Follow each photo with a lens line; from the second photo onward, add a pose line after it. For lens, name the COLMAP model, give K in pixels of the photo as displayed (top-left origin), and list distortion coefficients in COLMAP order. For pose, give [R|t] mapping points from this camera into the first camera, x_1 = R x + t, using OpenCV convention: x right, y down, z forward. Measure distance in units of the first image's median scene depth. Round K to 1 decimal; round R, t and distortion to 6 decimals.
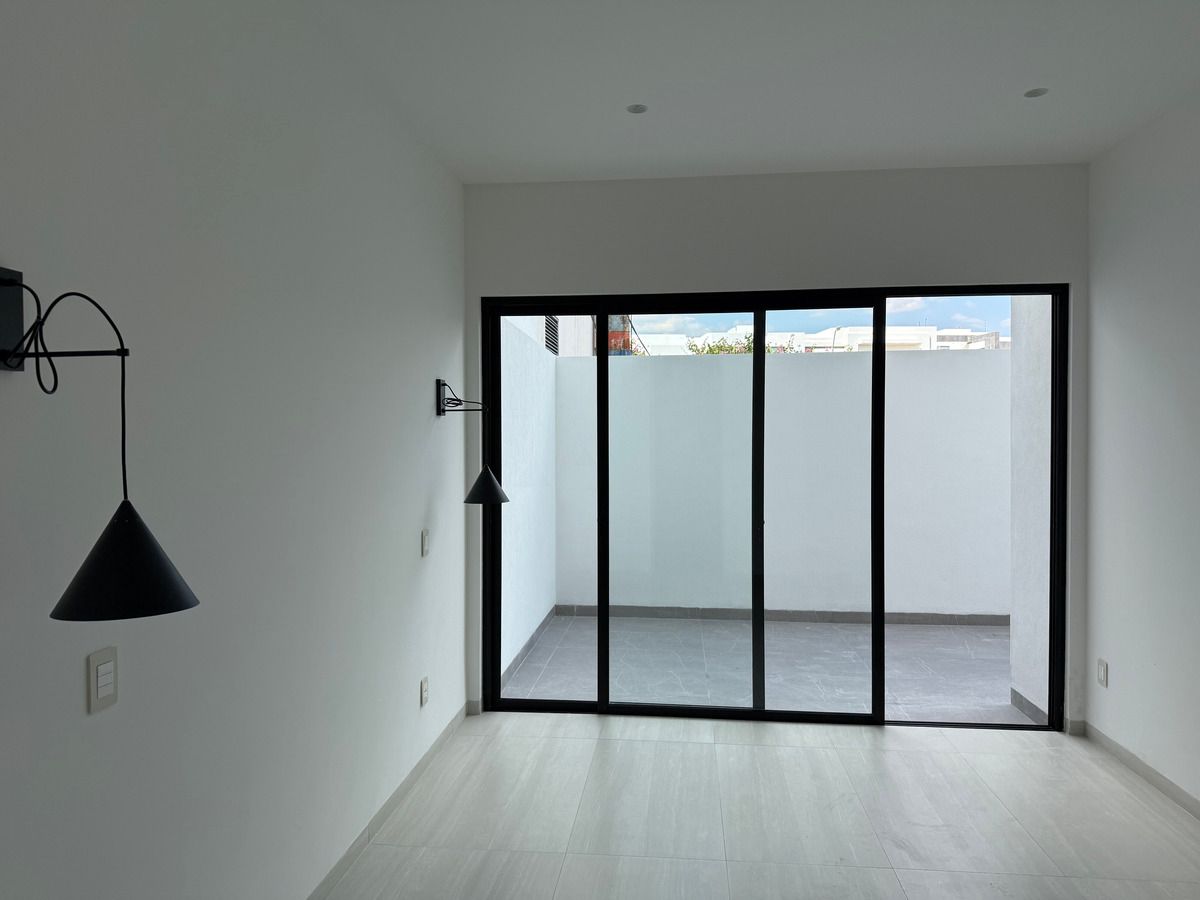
lens RADIAL K [[832.4, 0, 587.6], [0, 832.4, 446.7], [0, 0, 1]] dist [0.118145, -0.097837]
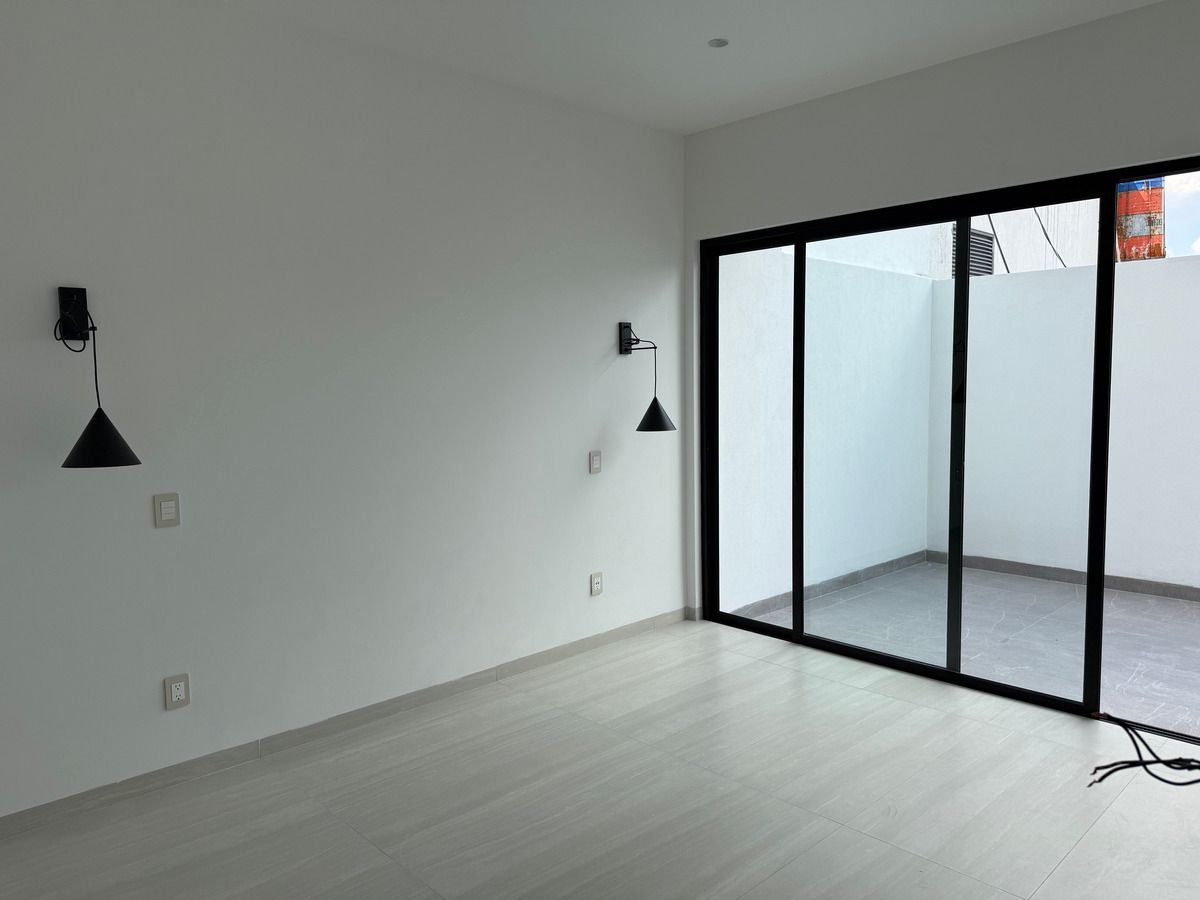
lens RADIAL K [[821.1, 0, 600.0], [0, 821.1, 450.0], [0, 0, 1]] dist [0.095069, -0.111527]
pose [[0.765804, 0.046292, -0.641406, 0.470716], [0.005224, 0.996925, 0.078189, 0.005121], [0.643053, -0.063228, 0.763207, 0.095029]]
